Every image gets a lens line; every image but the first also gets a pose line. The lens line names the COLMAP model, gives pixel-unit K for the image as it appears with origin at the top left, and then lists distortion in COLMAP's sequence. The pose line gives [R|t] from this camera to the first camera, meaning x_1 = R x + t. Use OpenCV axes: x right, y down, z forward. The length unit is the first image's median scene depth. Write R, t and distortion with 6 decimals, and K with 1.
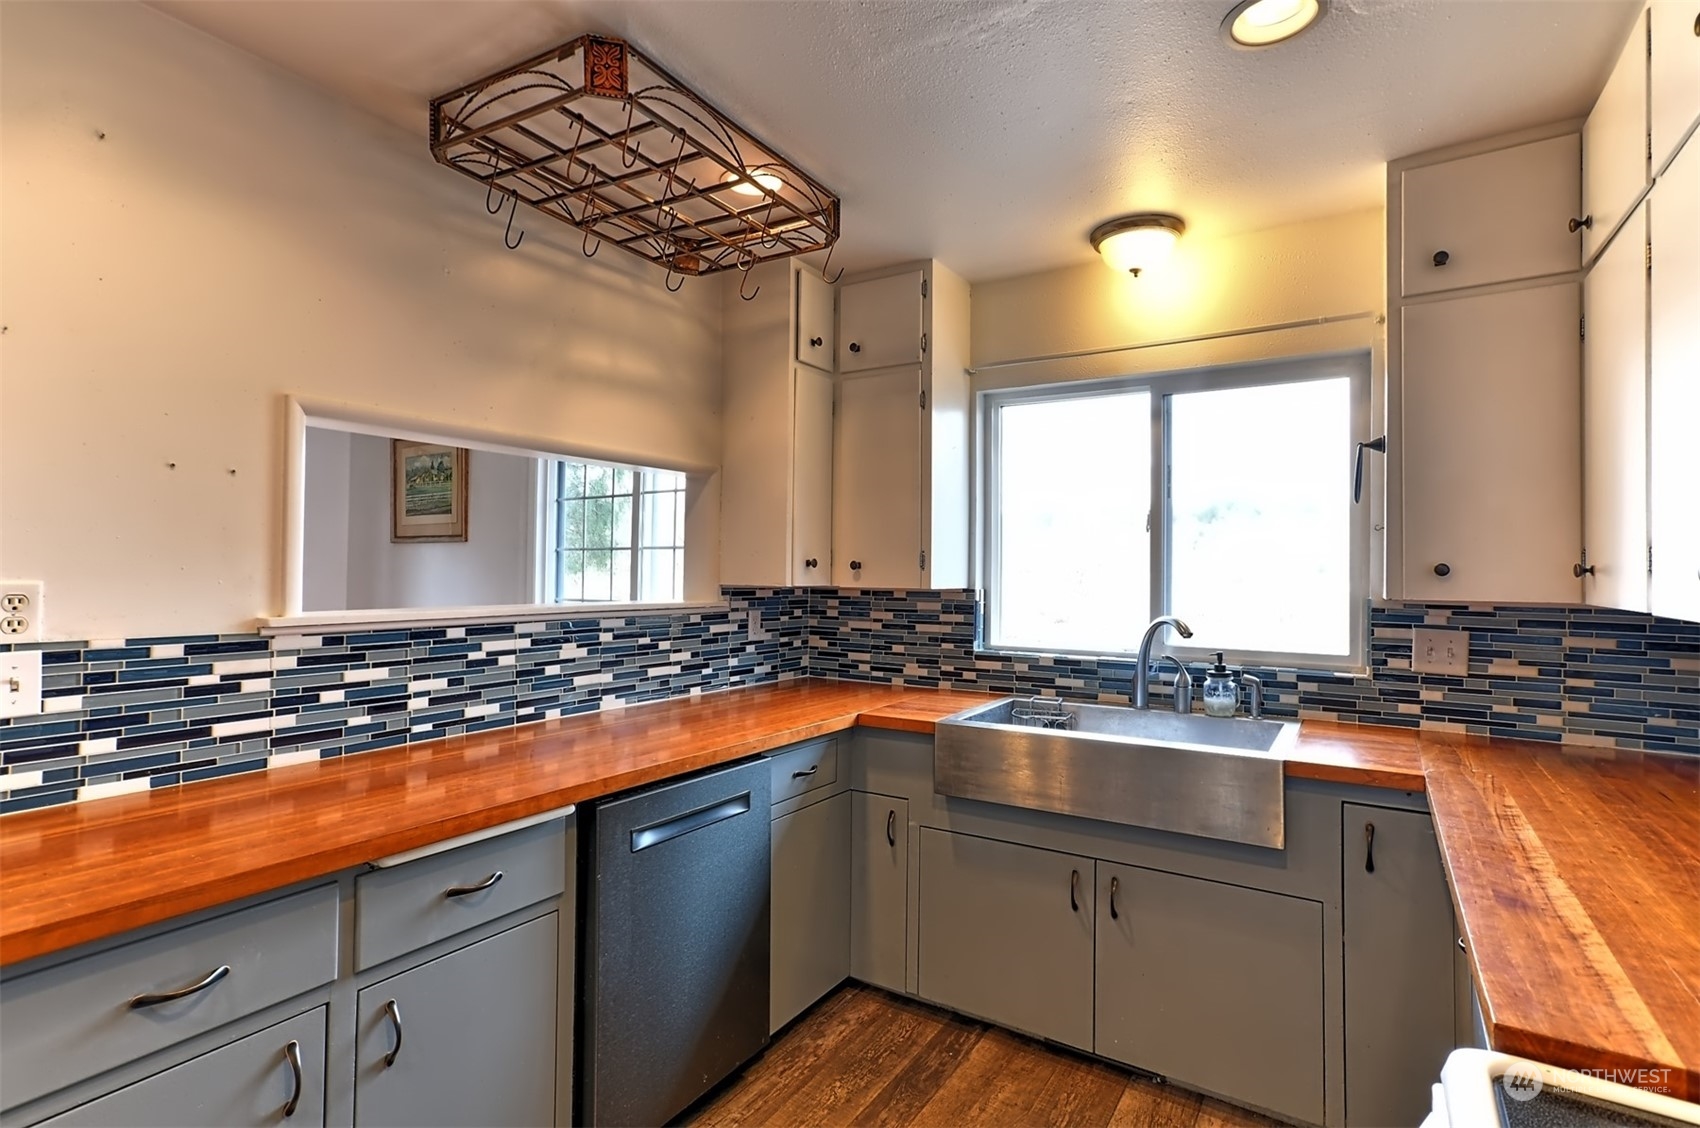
lens RADIAL K [[831.9, 0, 839.5], [0, 831.9, 555.7], [0, 0, 1]] dist [-0.000684, 0.011713]
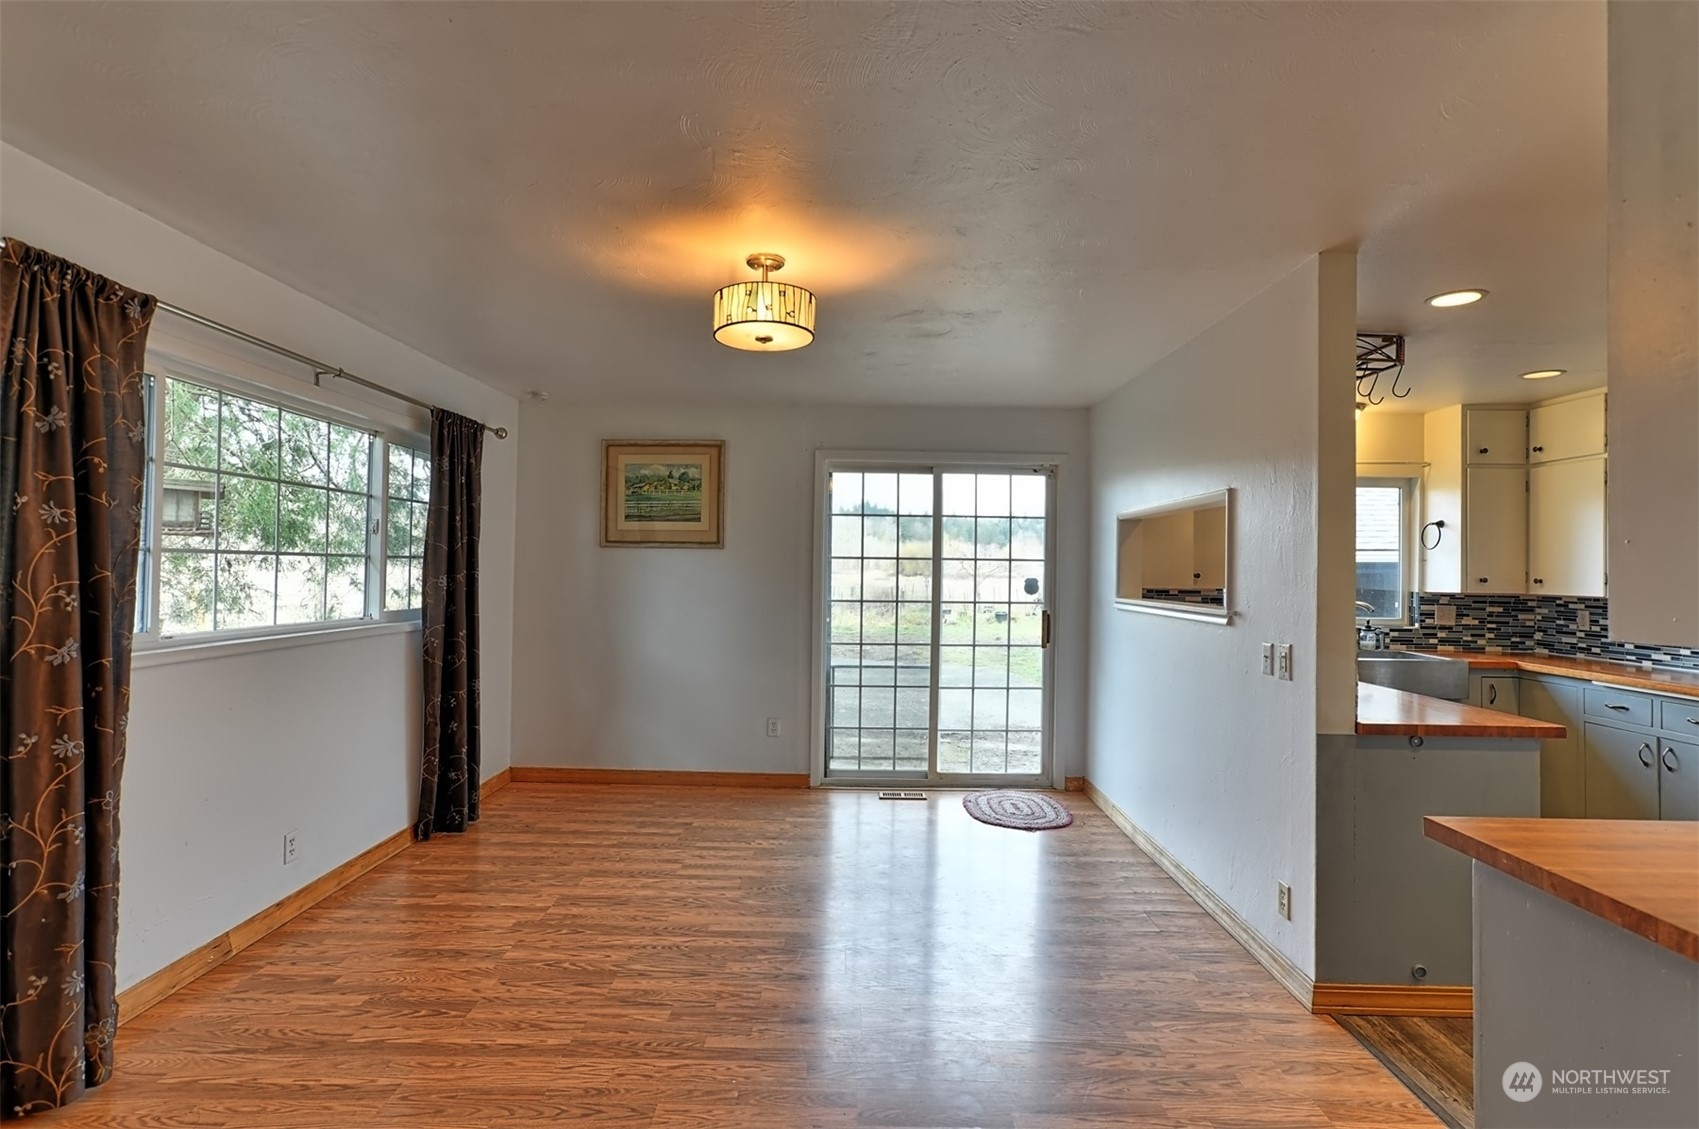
lens RADIAL K [[831.4, 0, 849.4], [0, 831.4, 555.6], [0, 0, 1]] dist [-0.000684, 0.011713]
pose [[0.846801, 0.010036, 0.531815, -1.893895], [-0.016911, 0.999825, 0.008060, -0.039030], [-0.531641, -0.015819, 0.846822, -0.061264]]
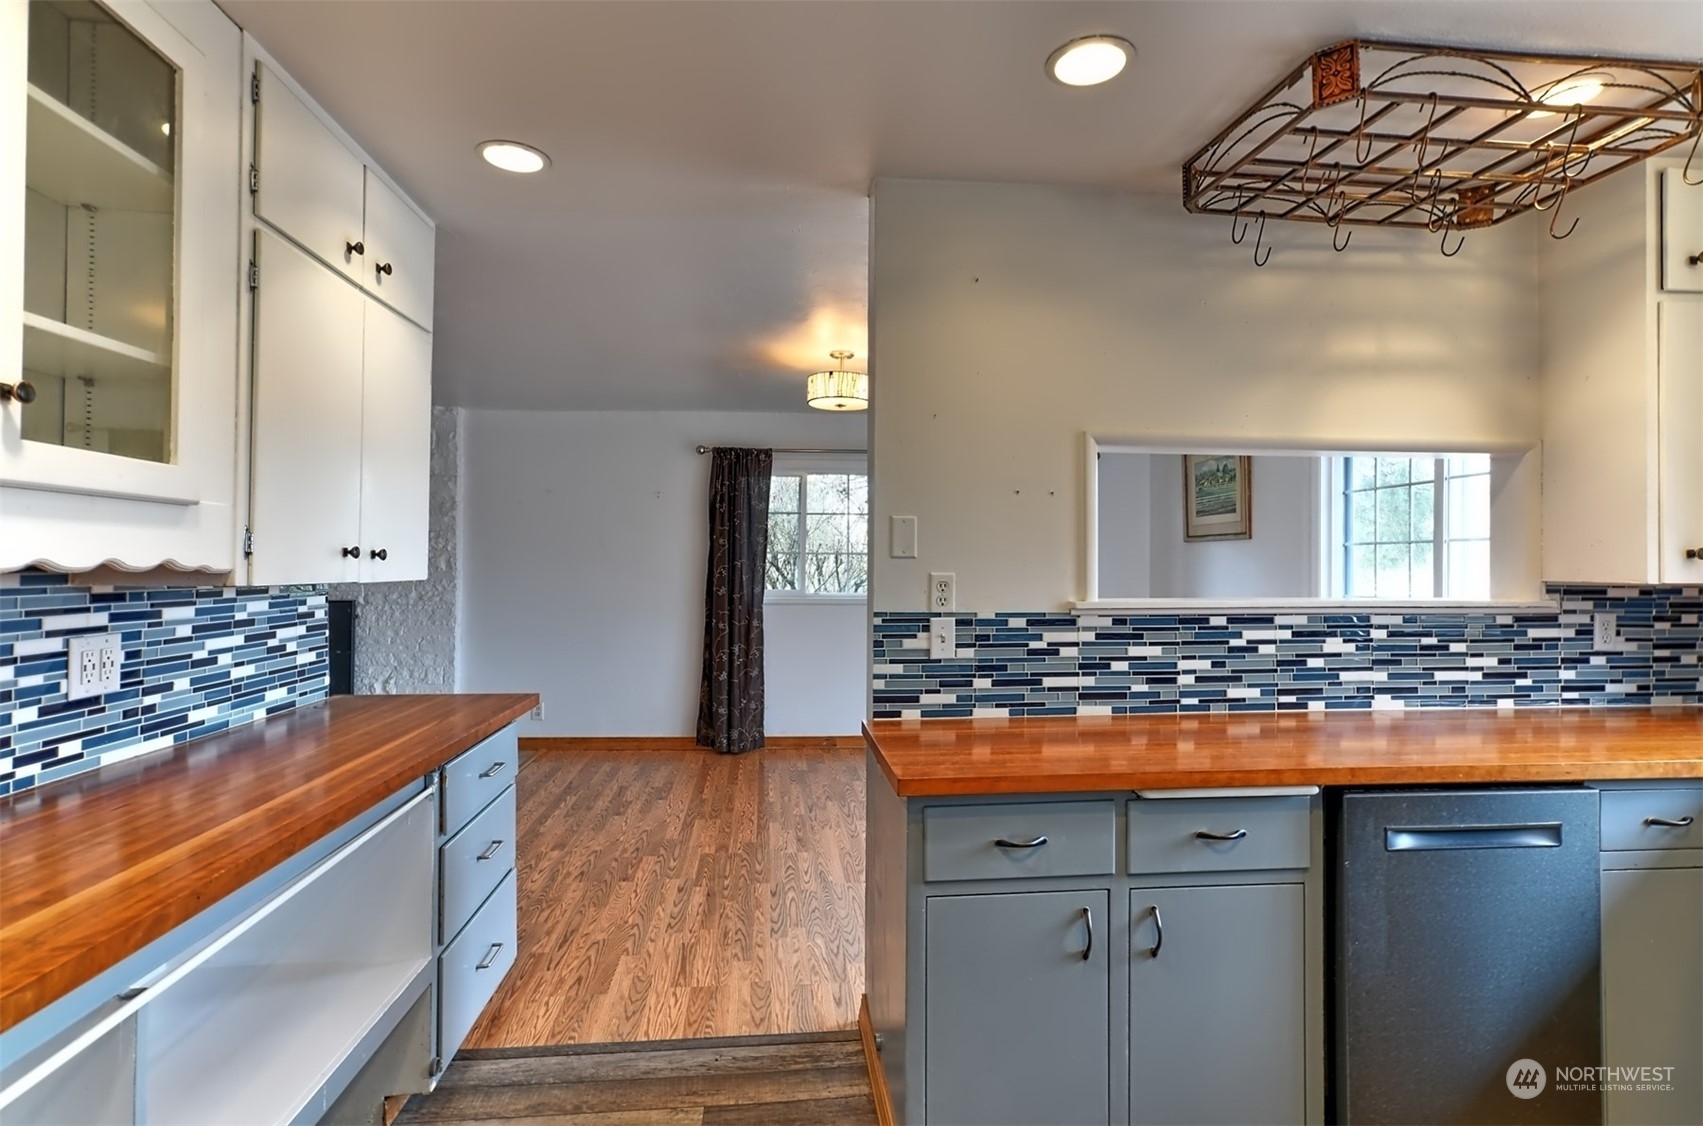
lens RADIAL K [[833.3, 0, 846.9], [0, 833.3, 567.5], [0, 0, 1]] dist [-0.000684, 0.011713]
pose [[0.620712, -0.003959, -0.784029, 0.124775], [0.017546, 0.999807, 0.008843, 0.002703], [0.783842, -0.019245, 0.620662, -0.102764]]
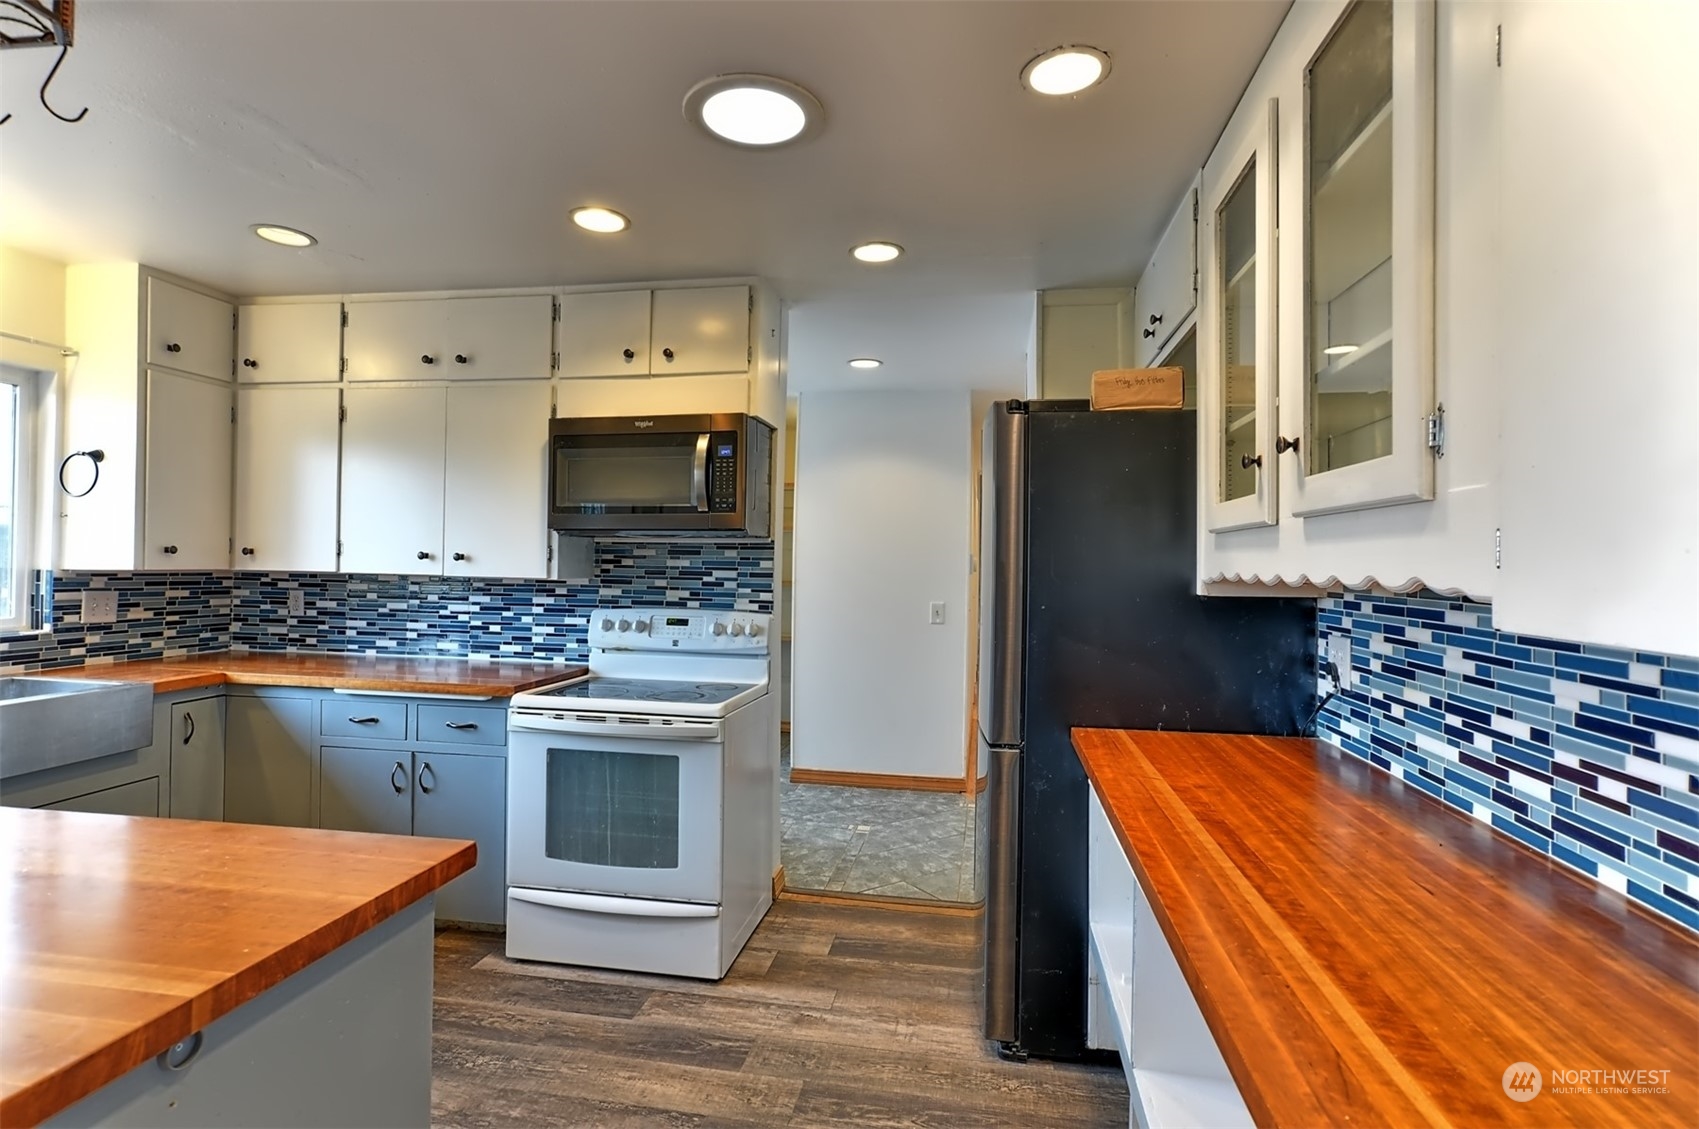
lens RADIAL K [[831.4, 0, 837.9], [0, 831.4, 556.4], [0, 0, 1]] dist [-0.000684, 0.011713]
pose [[-0.369561, -0.008747, 0.929165, -1.051207], [-0.038590, 0.999237, -0.005942, -0.008992], [-0.928405, -0.038052, -0.369617, 0.378006]]
